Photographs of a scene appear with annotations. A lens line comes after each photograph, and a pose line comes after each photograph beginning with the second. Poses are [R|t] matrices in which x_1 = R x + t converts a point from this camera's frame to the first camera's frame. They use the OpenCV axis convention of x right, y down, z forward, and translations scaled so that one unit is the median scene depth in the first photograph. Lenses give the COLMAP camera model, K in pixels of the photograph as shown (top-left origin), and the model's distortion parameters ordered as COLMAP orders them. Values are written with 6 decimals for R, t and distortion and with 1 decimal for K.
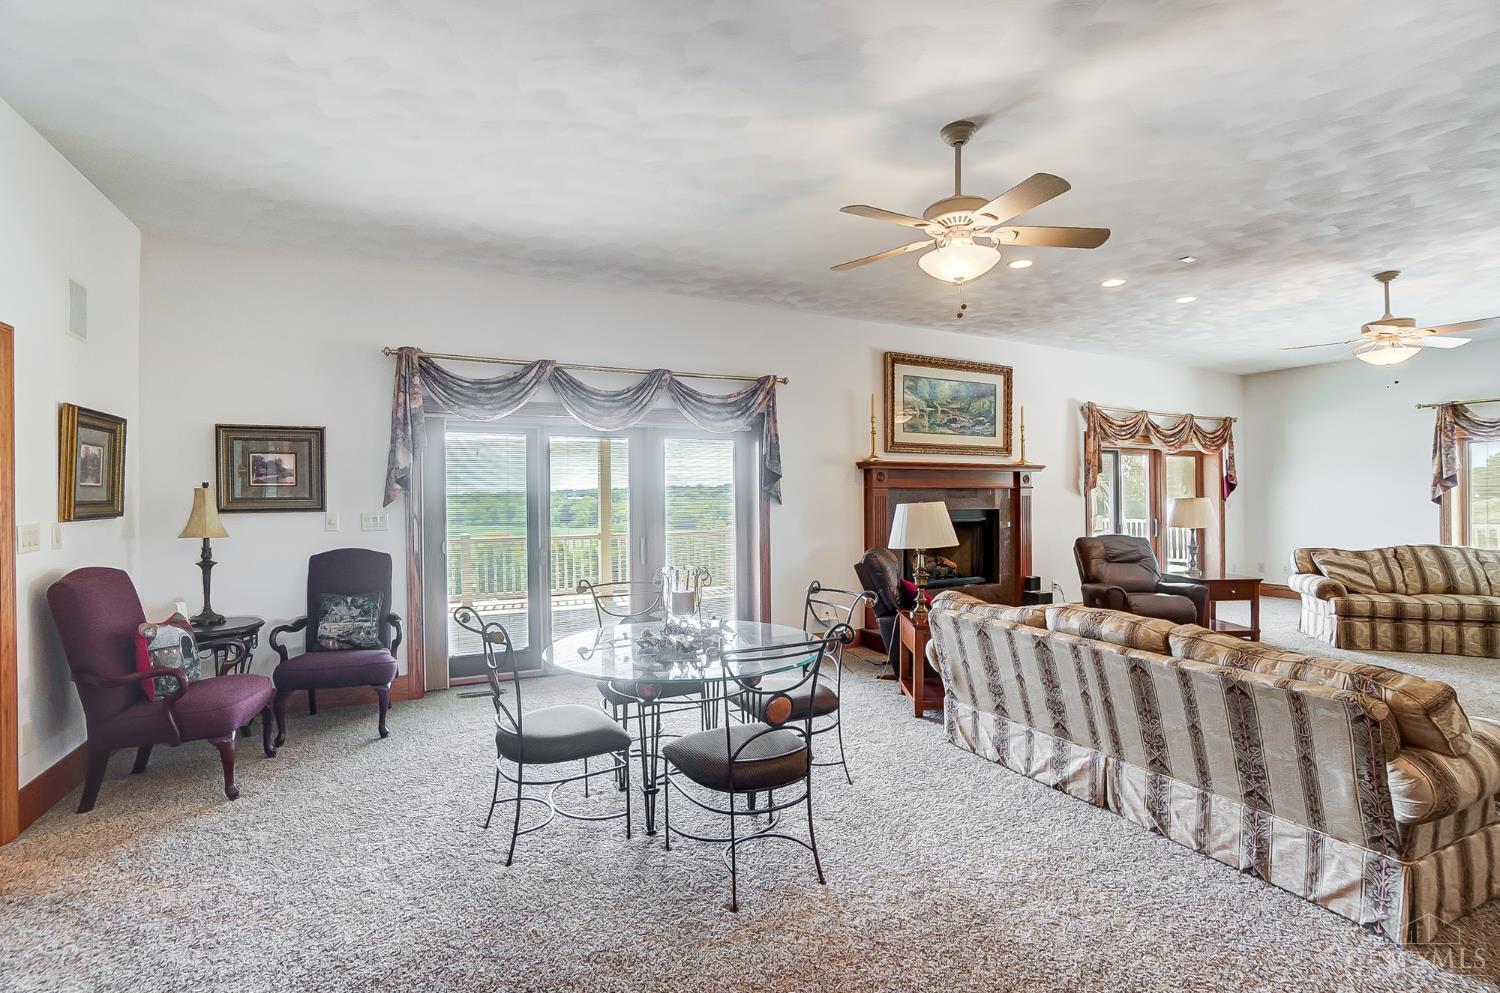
lens RADIAL K [[665.3, 0, 759.9], [0, 665.3, 494.6], [0, 0, 1]] dist [-0.004908, 0.002686]
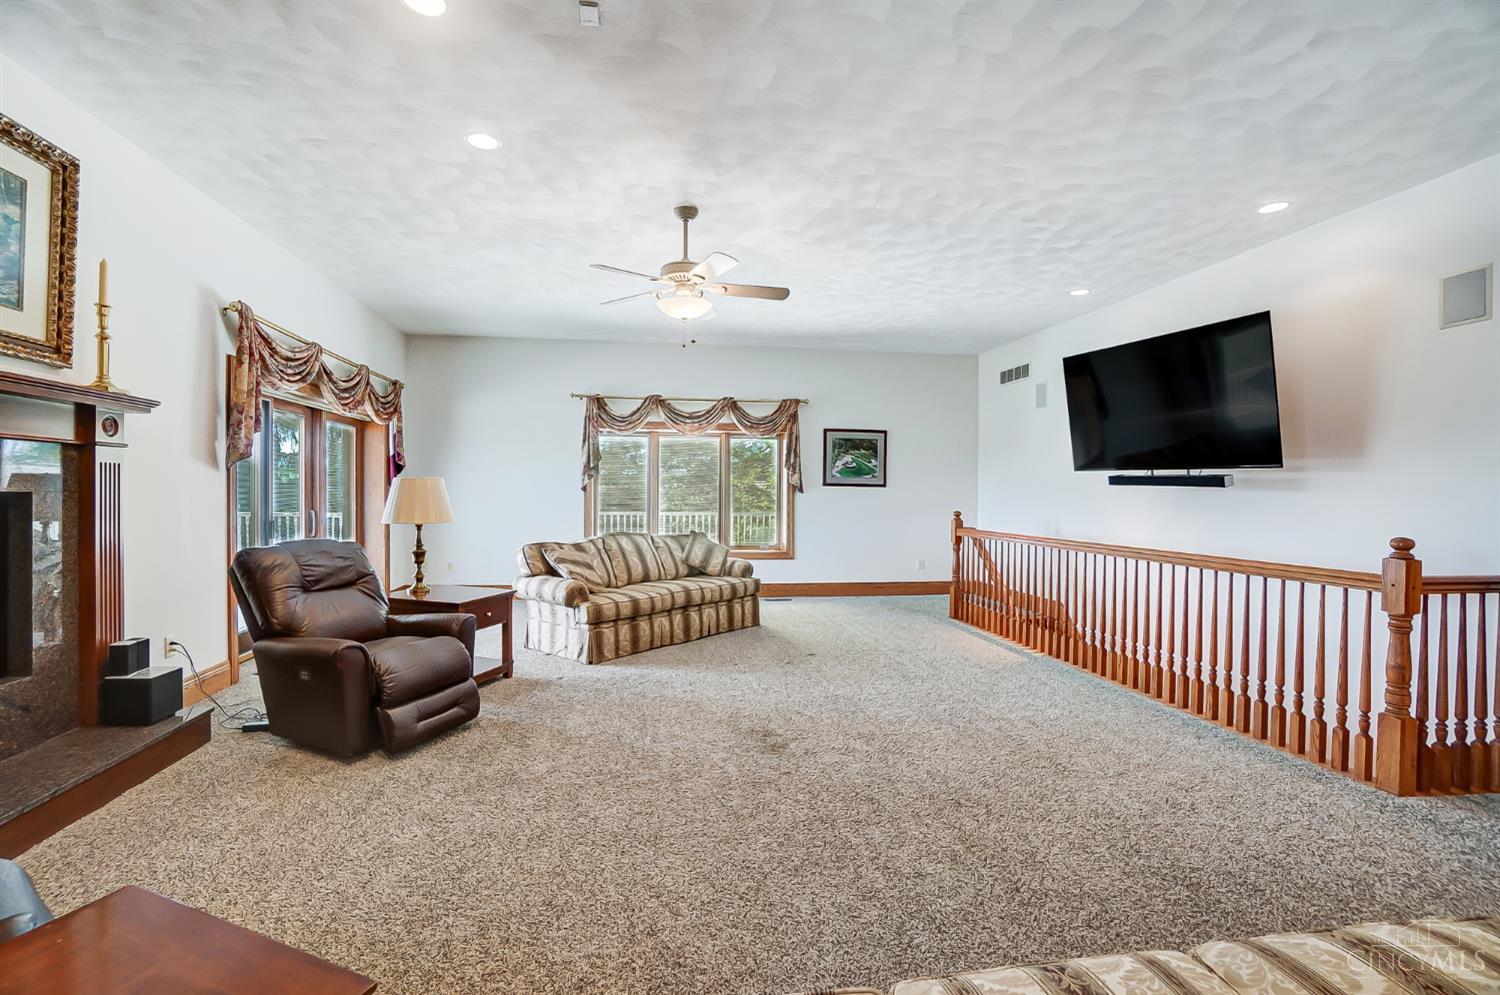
lens RADIAL K [[665.3, 0, 719.2], [0, 665.3, 495.9], [0, 0, 1]] dist [-0.004908, 0.002686]
pose [[0.353478, 0.004961, 0.935430, 0.130677], [-0.021199, 0.999772, 0.002709, 0.014240], [-0.935203, -0.020788, 0.353502, 0.469516]]
